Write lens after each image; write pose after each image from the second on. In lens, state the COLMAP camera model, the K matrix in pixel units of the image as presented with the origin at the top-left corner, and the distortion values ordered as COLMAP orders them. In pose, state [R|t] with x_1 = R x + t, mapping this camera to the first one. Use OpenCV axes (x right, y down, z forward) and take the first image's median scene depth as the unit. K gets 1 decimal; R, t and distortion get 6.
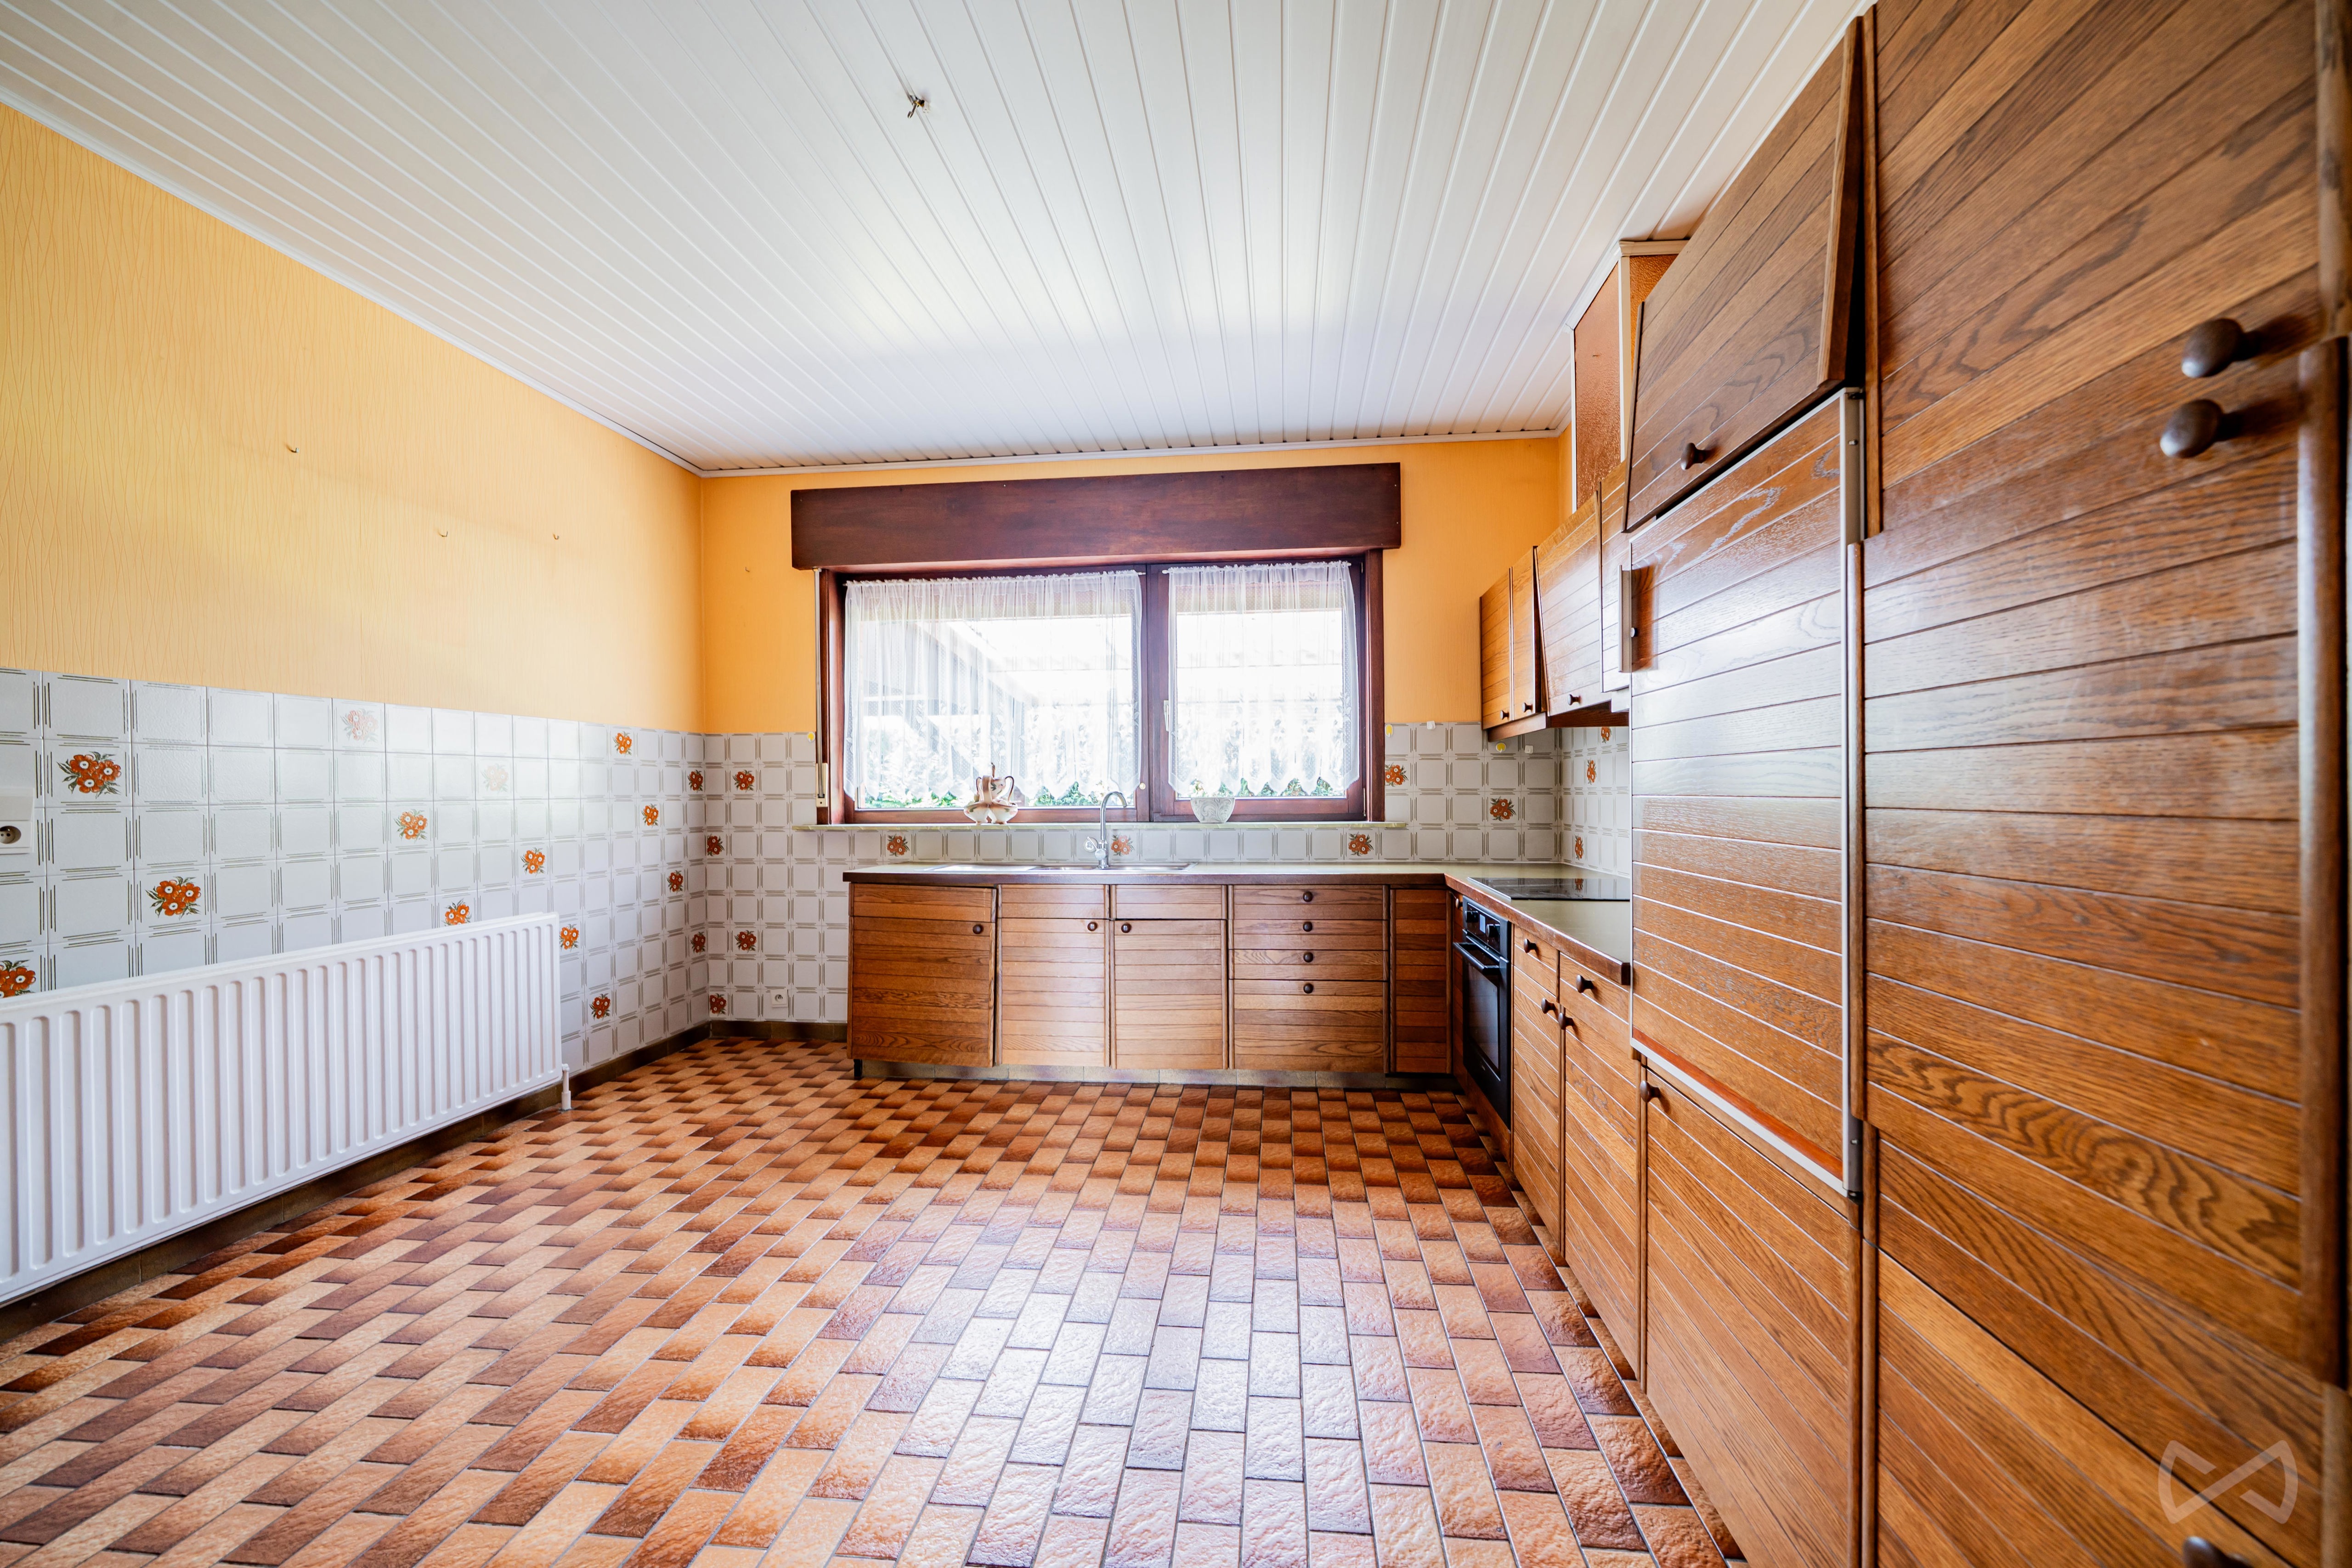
lens RADIAL K [[892.0, 0, 1182.8], [0, 892.0, 794.7], [0, 0, 1]] dist [-0.003028, -0.000360]
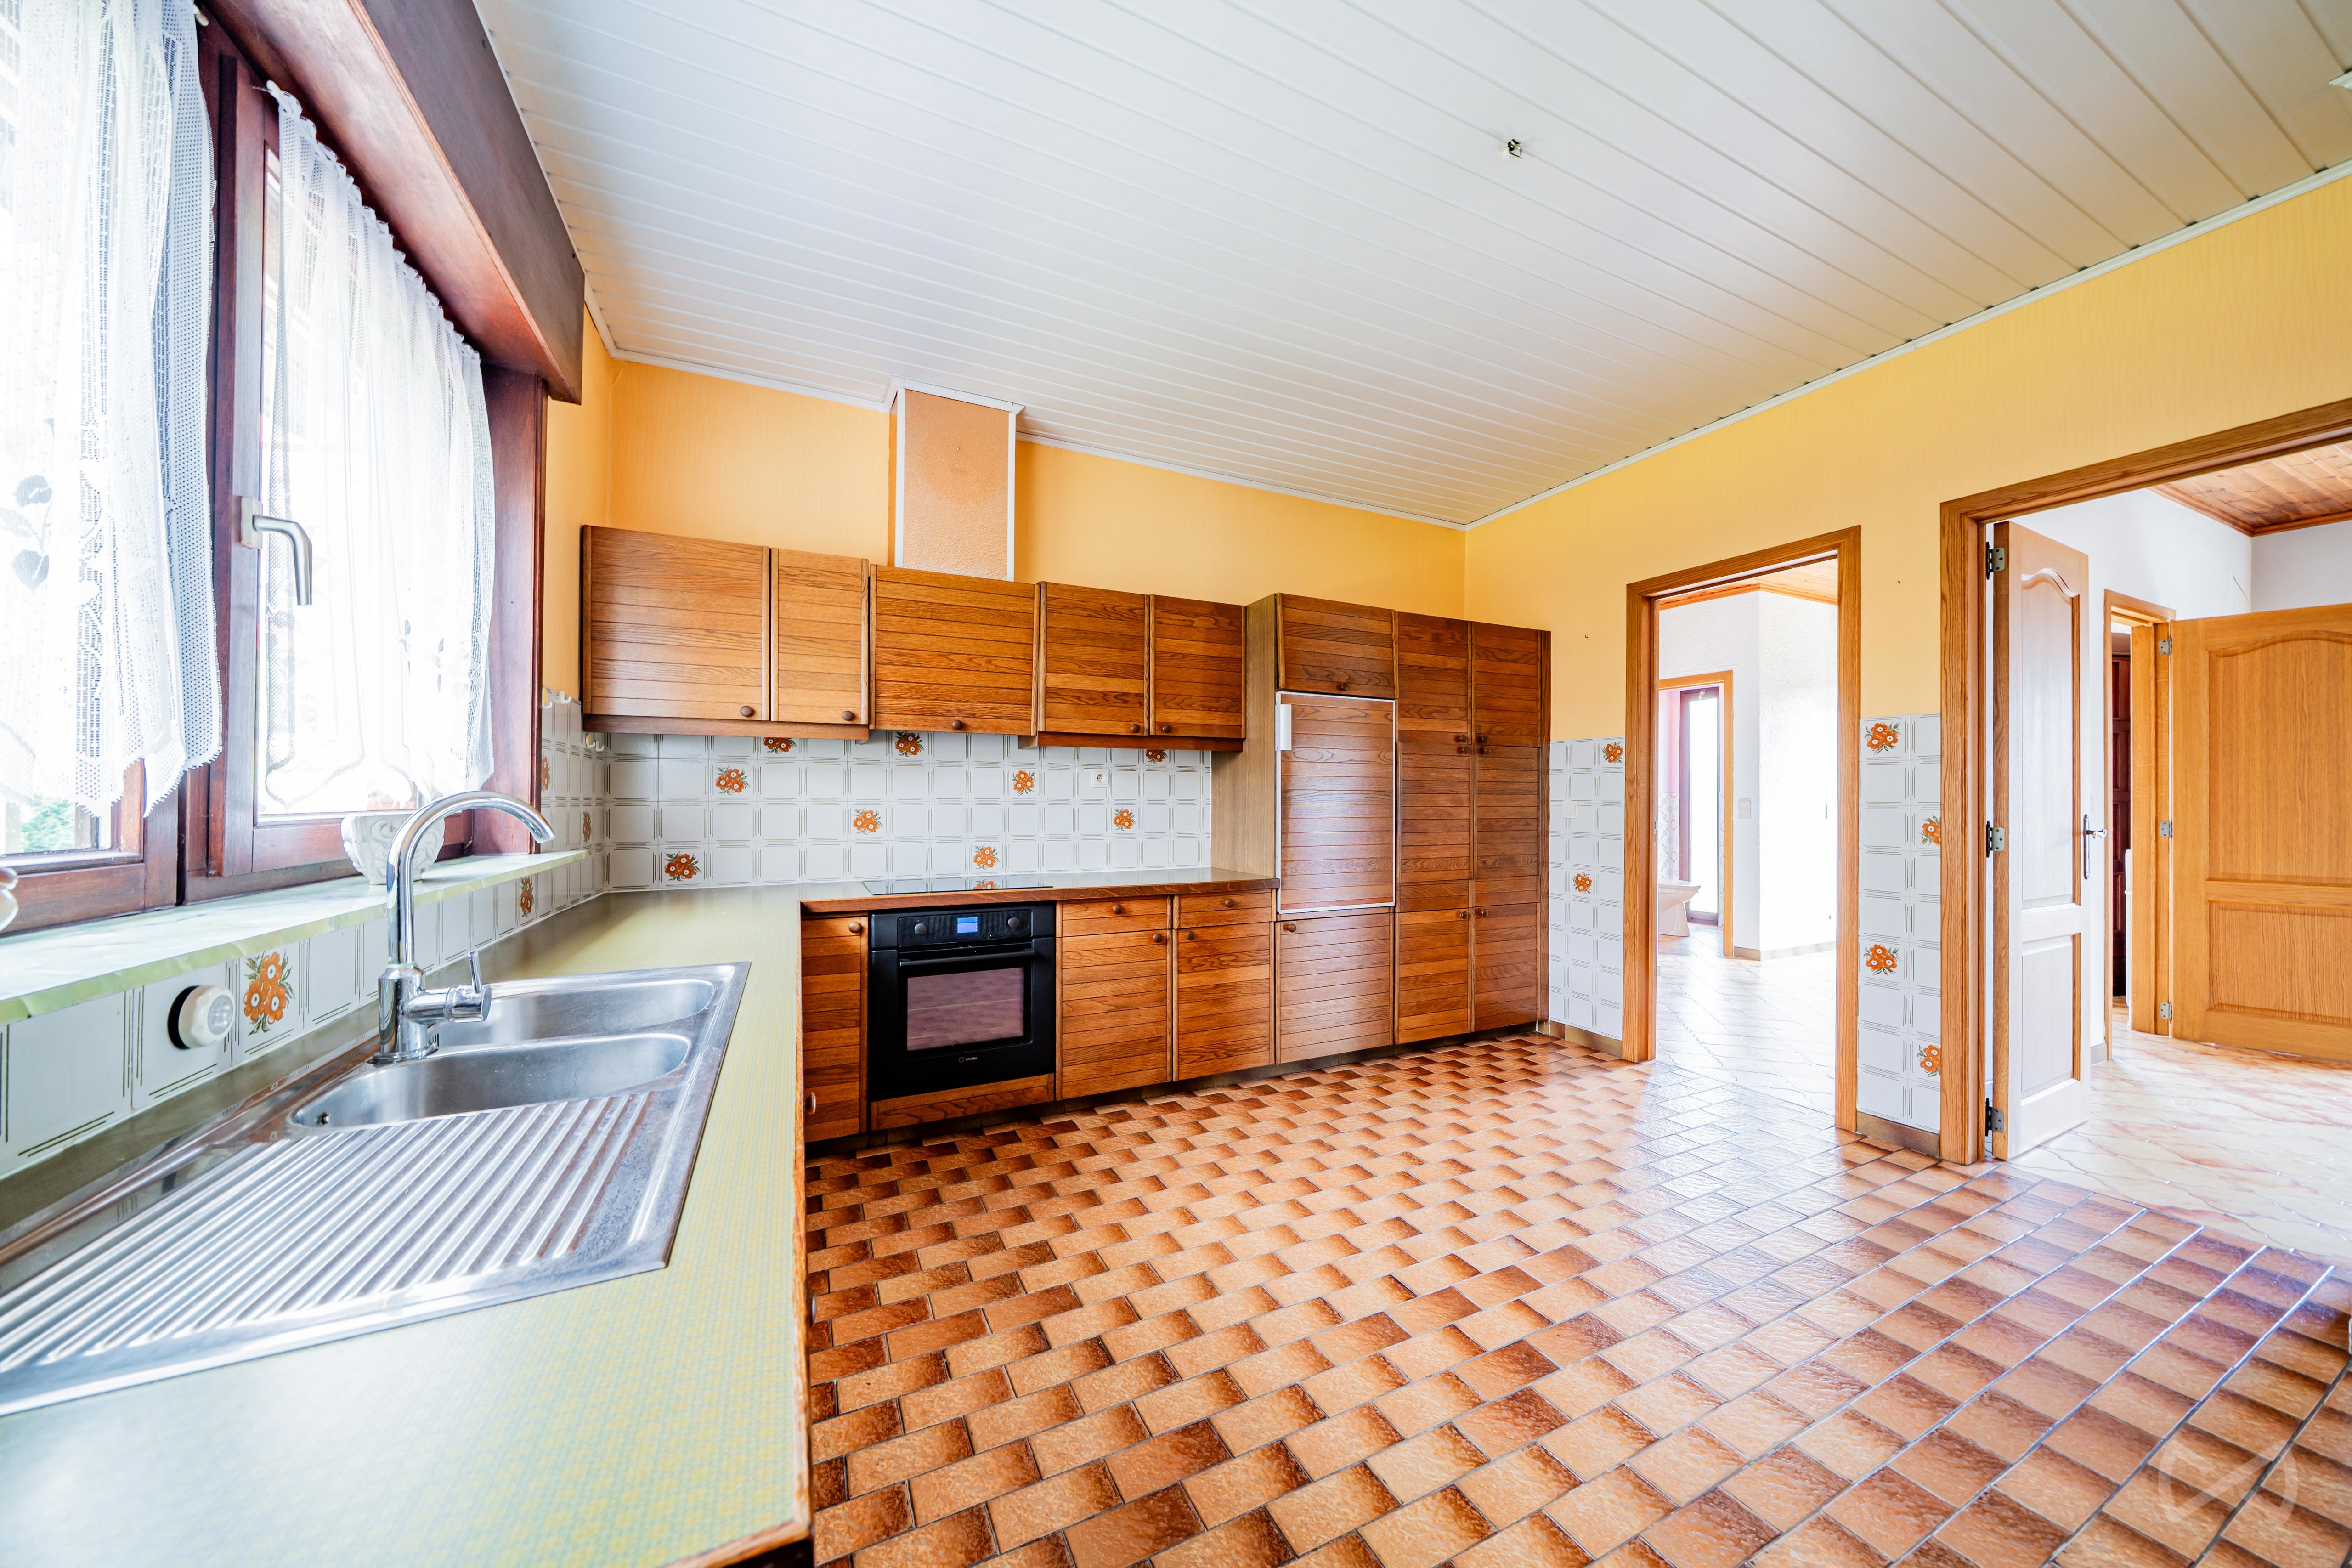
lens RADIAL K [[791.6, 0, 1184.8], [0, 791.6, 796.6], [0, 0, 1]] dist [-0.006167, 0.000105]
pose [[-0.530209, 0.008529, 0.847824, -0.610989], [0.003417, 0.999963, -0.007923, -0.004211], [-0.847860, -0.001304, -0.530218, 1.277240]]
